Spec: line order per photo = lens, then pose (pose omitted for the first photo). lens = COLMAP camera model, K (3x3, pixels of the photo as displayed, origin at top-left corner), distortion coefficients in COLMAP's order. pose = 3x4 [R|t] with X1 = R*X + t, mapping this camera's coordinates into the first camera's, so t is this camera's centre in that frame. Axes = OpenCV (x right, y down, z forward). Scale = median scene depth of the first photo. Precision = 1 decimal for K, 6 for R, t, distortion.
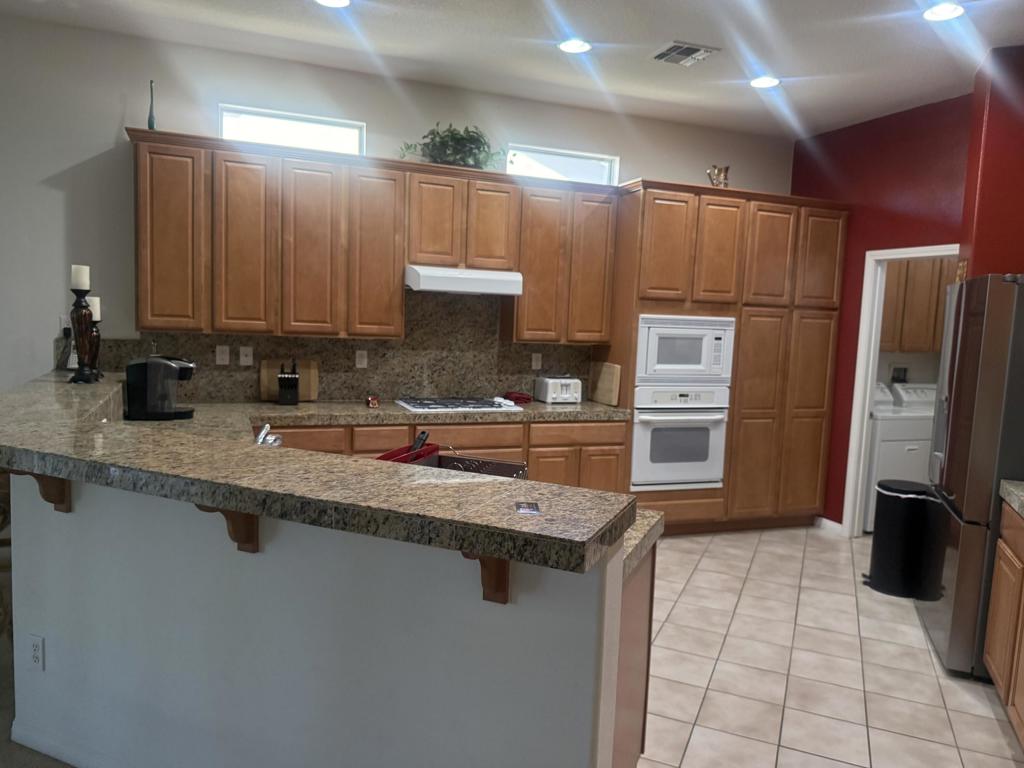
lens RADIAL K [[707.3, 0, 517.3], [0, 707.3, 384.2], [0, 0, 1]] dist [0.095569, -0.120262]
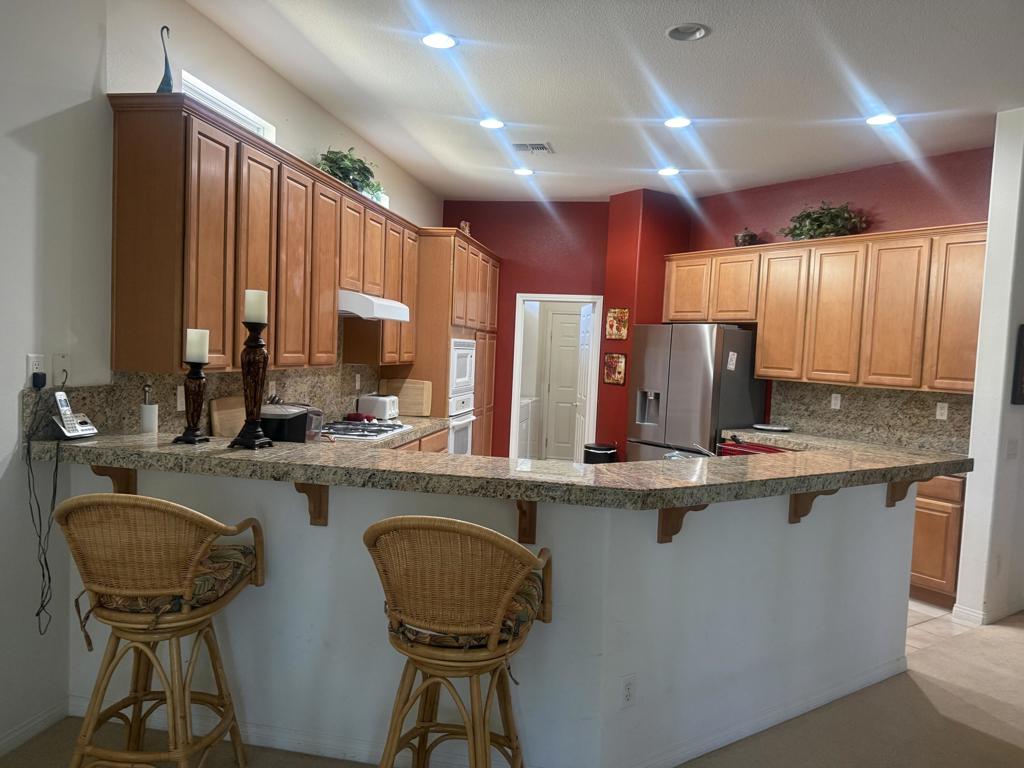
lens RADIAL K [[707.3, 0, 517.3], [0, 707.3, 384.2], [0, 0, 1]] dist [0.095569, -0.120262]
pose [[0.522664, -0.061298, 0.850332, -0.837365], [0.057797, 0.997665, 0.036394, -0.060254], [-0.850577, 0.030124, 0.524986, 0.289519]]
